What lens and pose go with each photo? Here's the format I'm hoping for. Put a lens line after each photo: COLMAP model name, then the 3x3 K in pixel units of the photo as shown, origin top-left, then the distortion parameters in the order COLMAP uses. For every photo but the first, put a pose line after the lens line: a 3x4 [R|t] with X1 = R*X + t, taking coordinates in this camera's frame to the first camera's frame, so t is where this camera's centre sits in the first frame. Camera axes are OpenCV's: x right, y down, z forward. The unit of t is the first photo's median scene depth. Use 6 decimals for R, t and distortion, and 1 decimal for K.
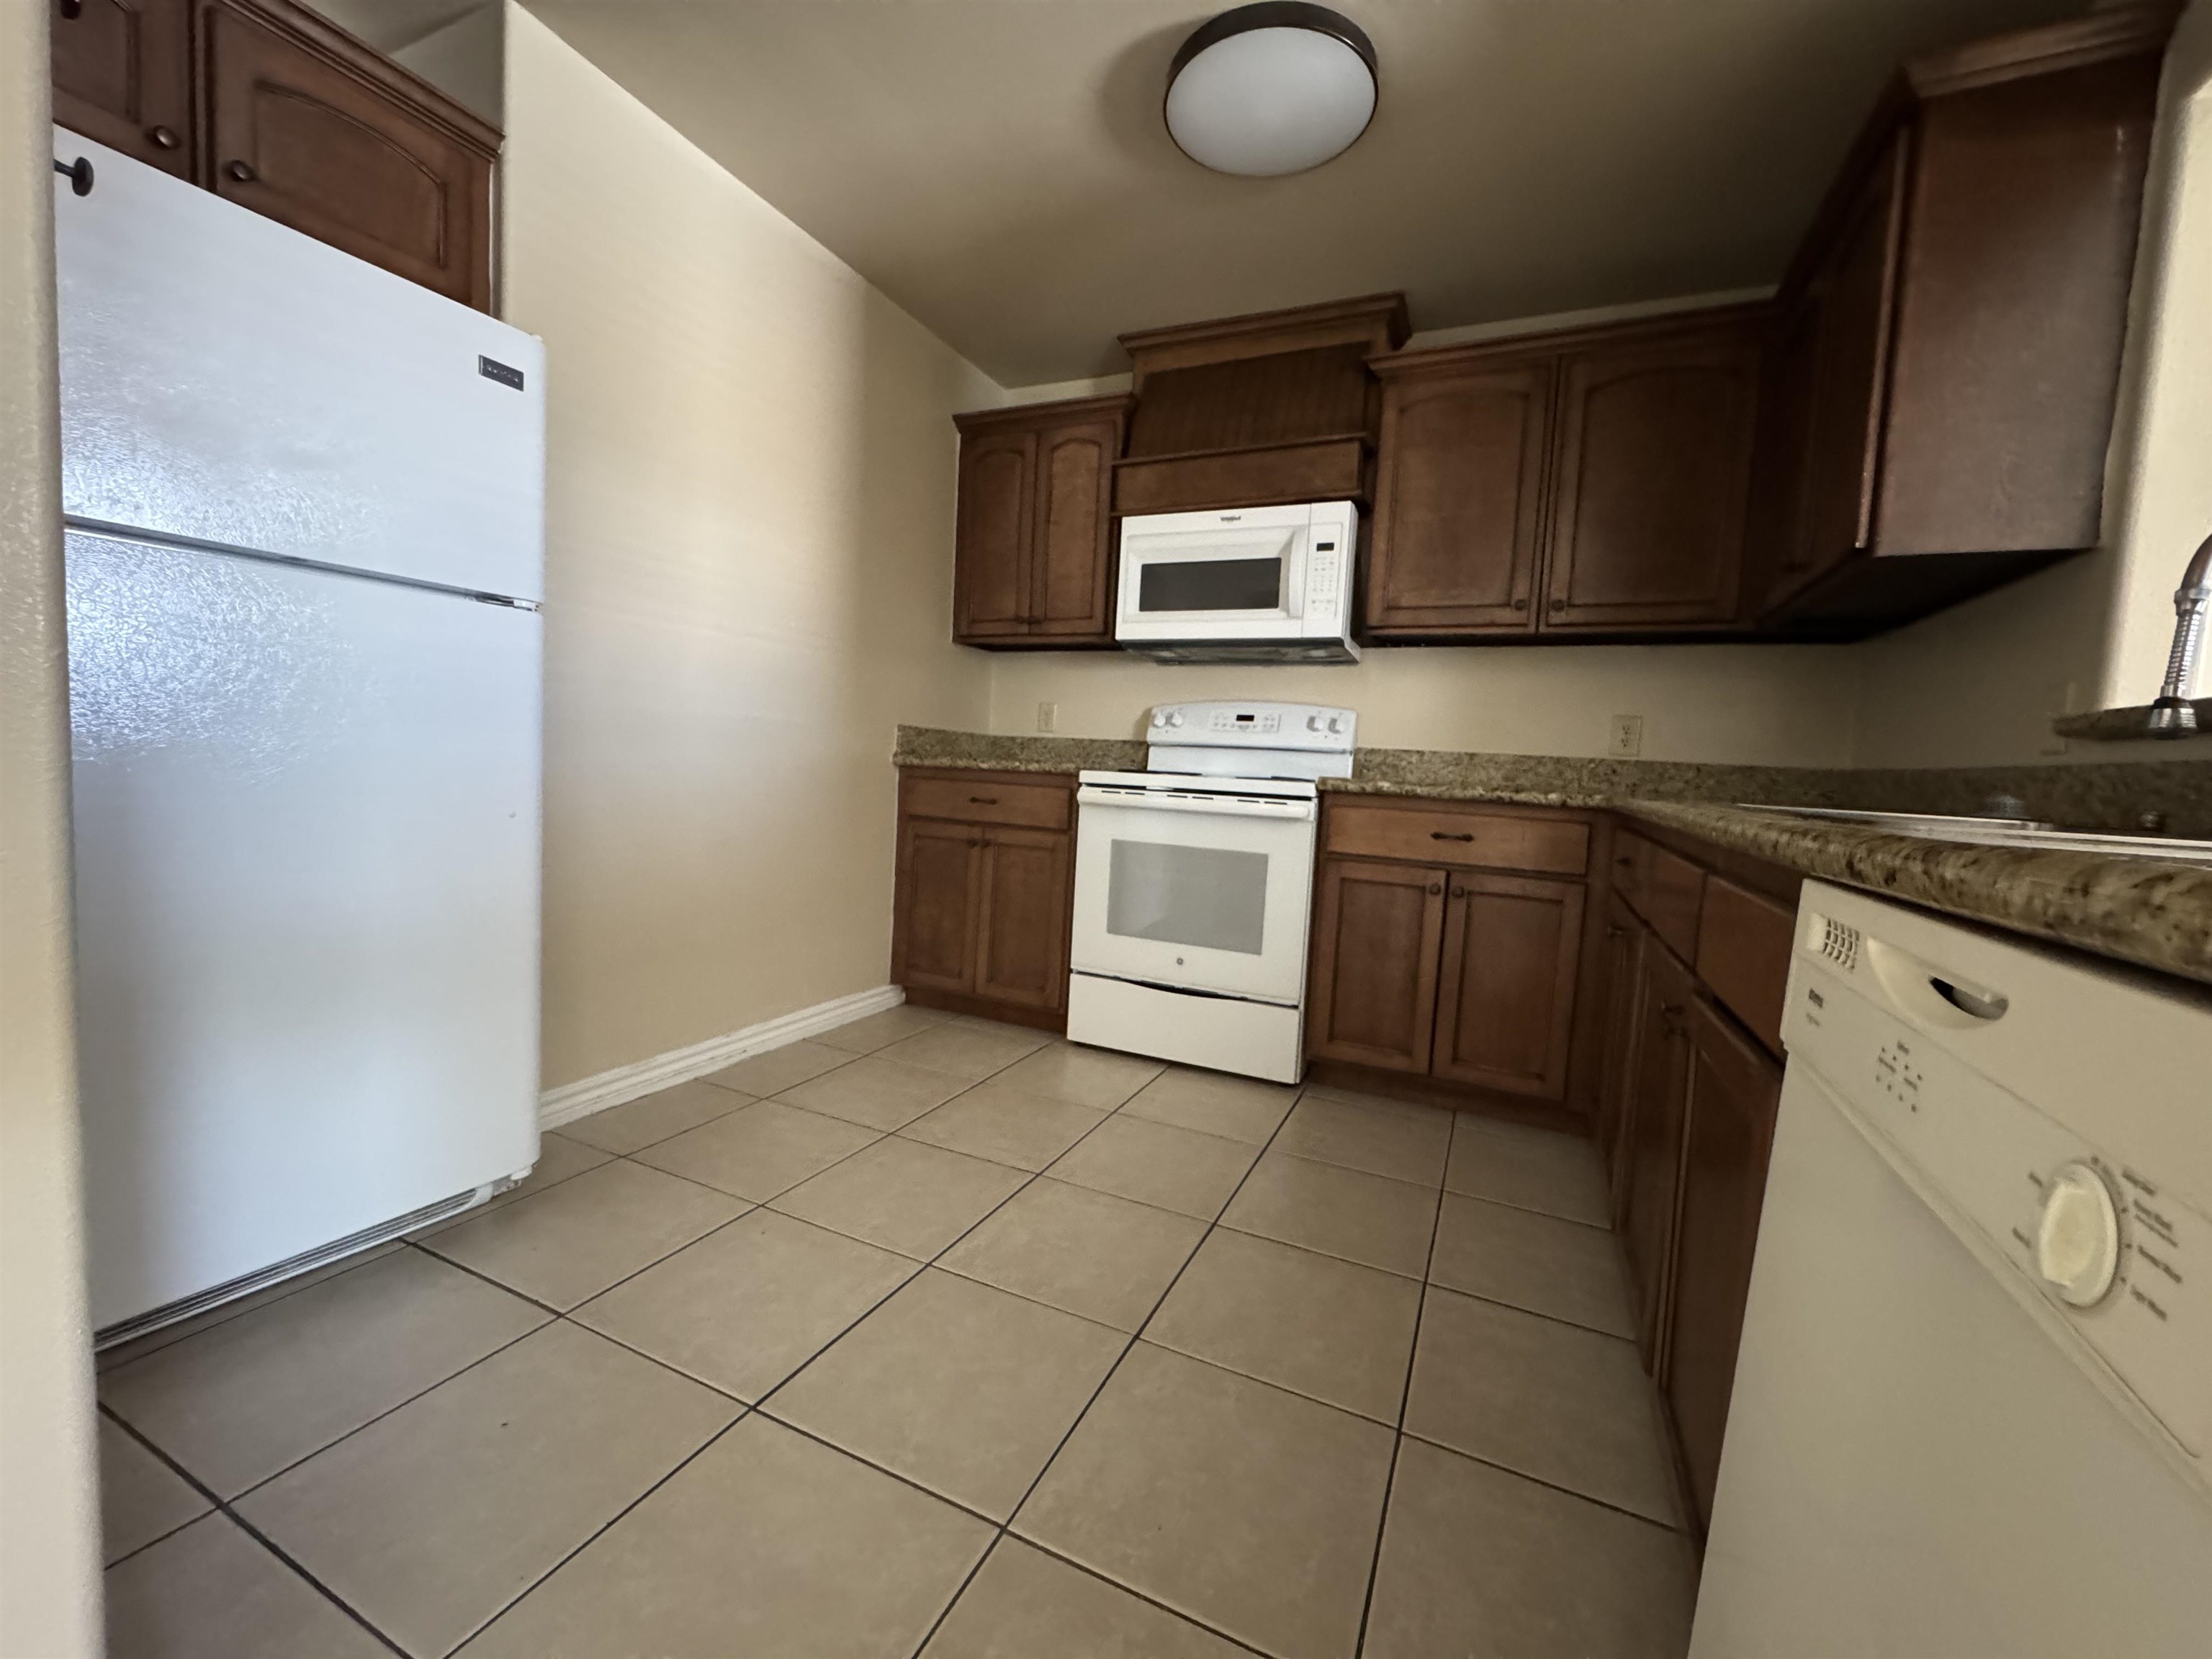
lens RADIAL K [[882.2, 0, 1105.3], [0, 882.2, 826.2], [0, 0, 1]] dist [-0.005712, 0.000651]
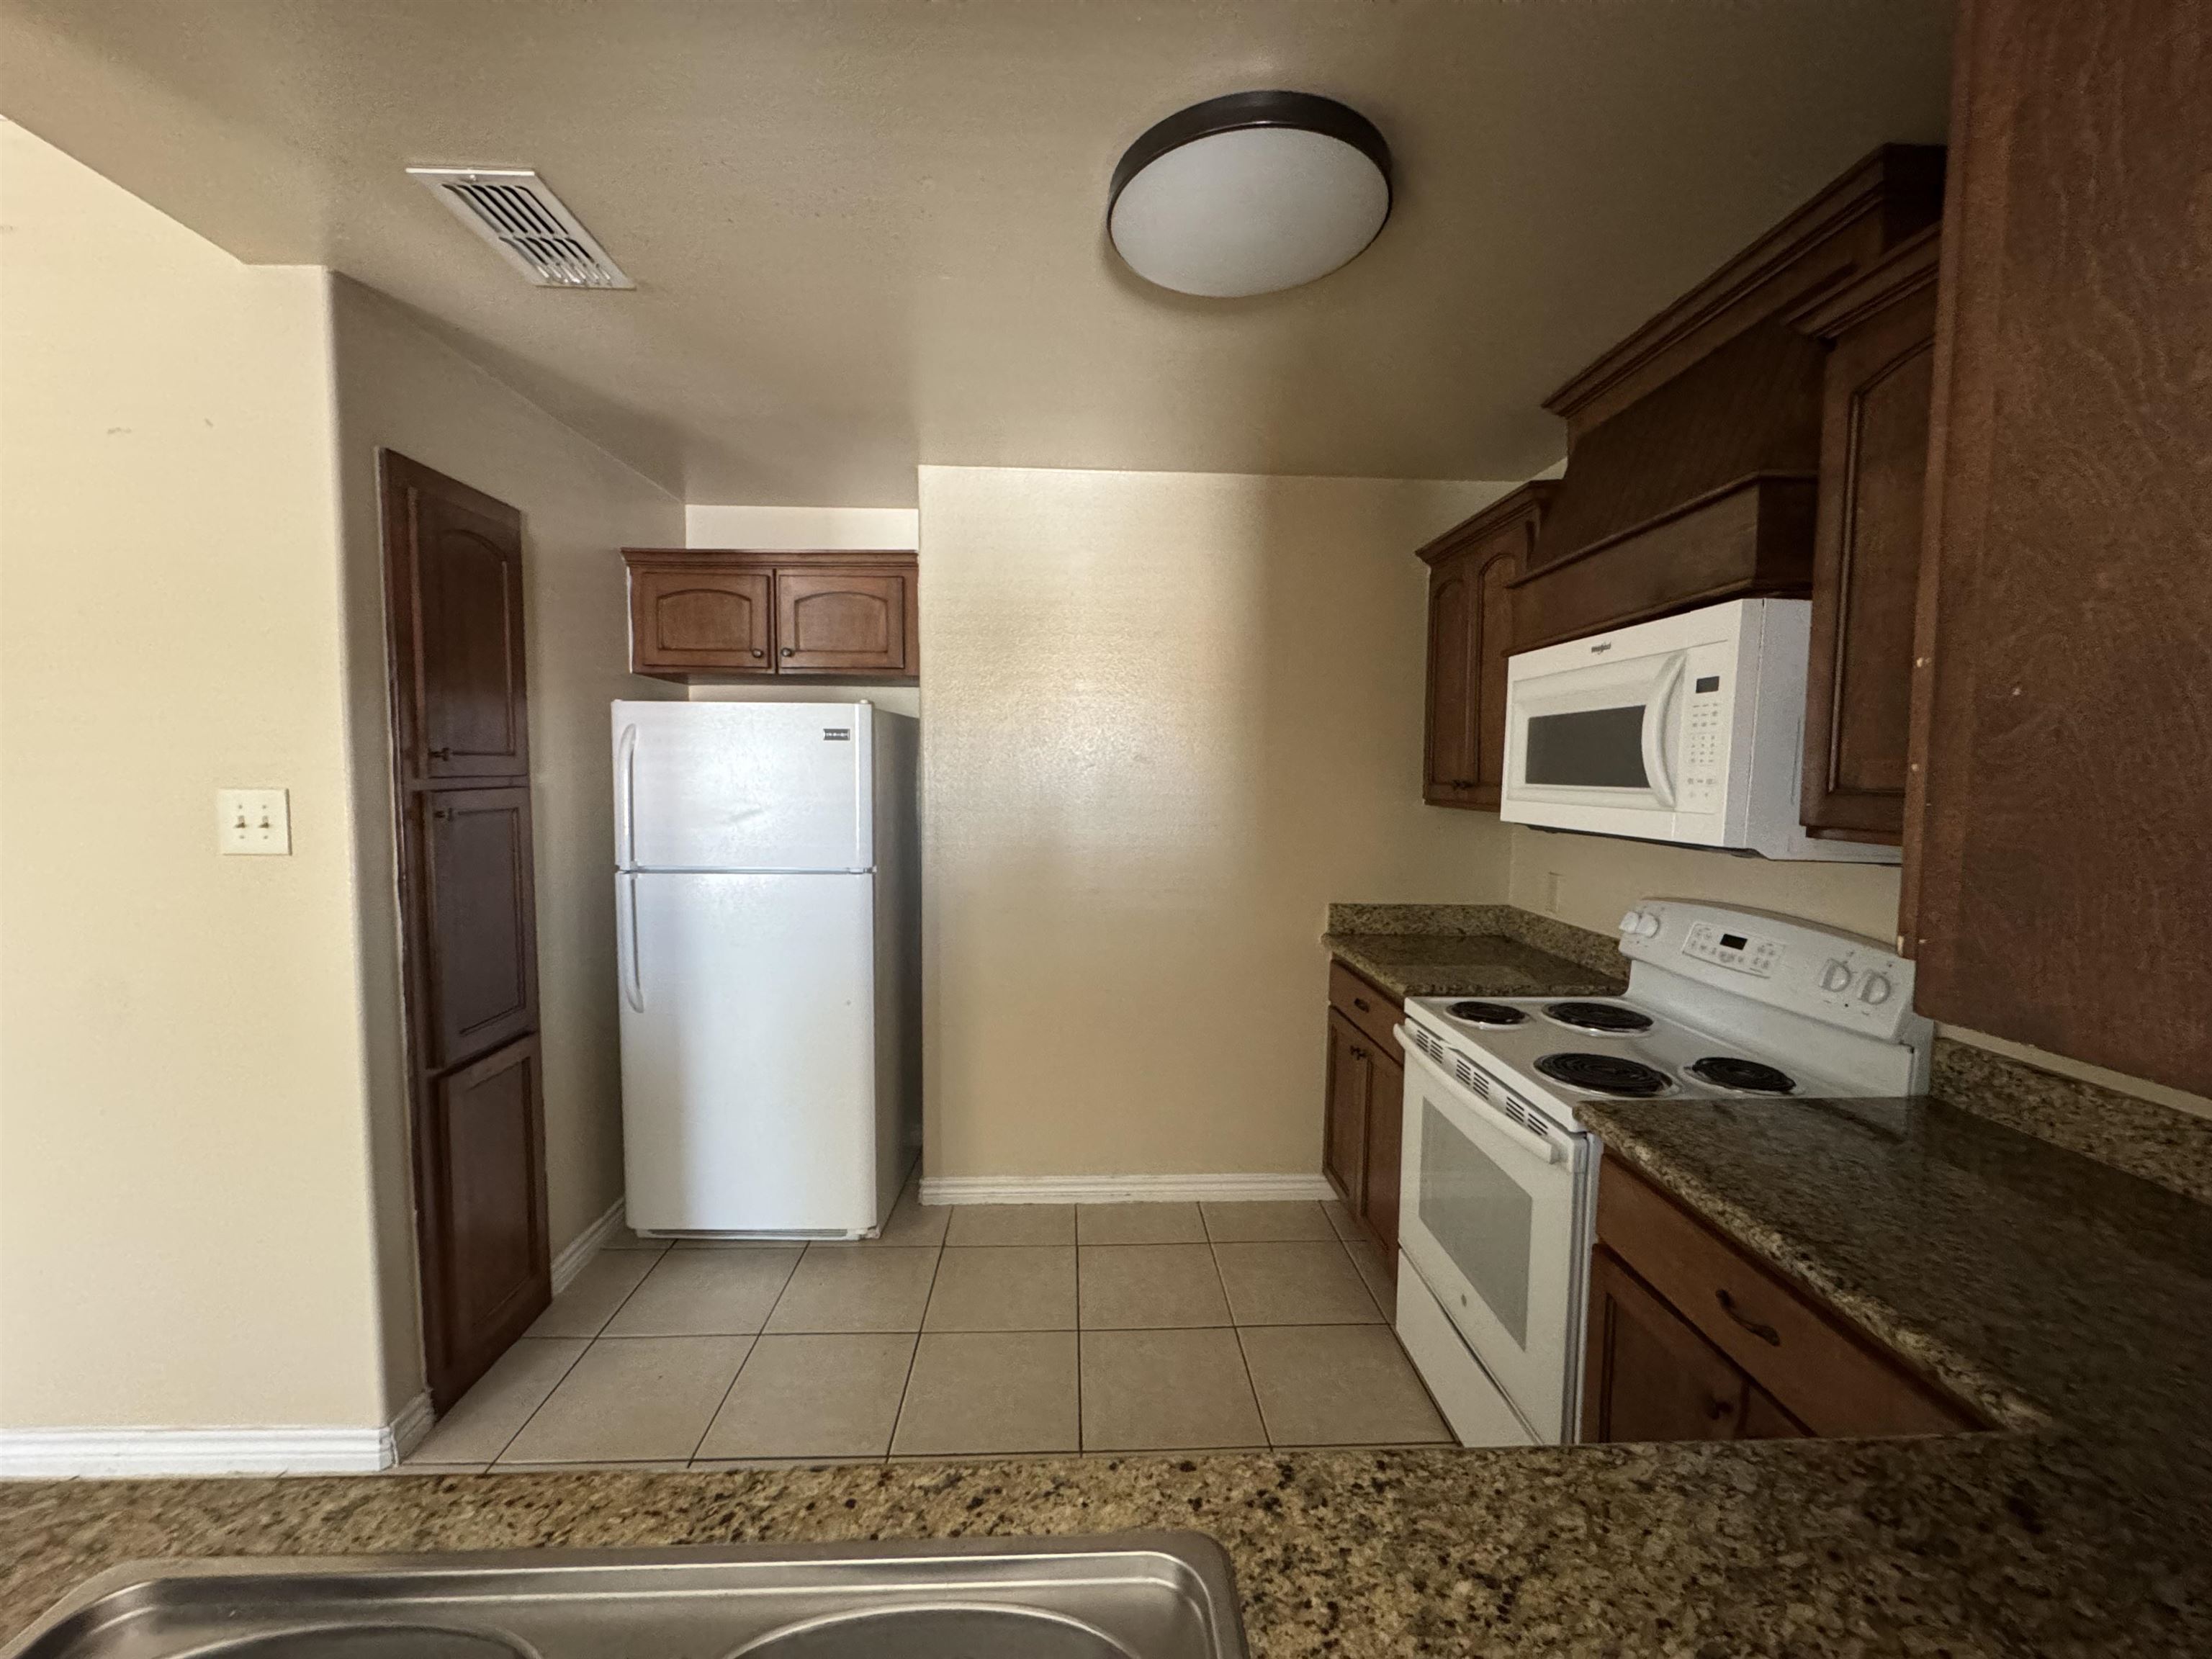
lens RADIAL K [[882.2, 0, 1104.2], [0, 882.2, 833.6], [0, 0, 1]] dist [-0.005712, 0.000651]
pose [[0.460592, 0.015798, -0.887471, 0.527977], [-0.047487, 0.998848, -0.006865, -0.184915], [0.886341, 0.045305, 0.460812, 0.373513]]
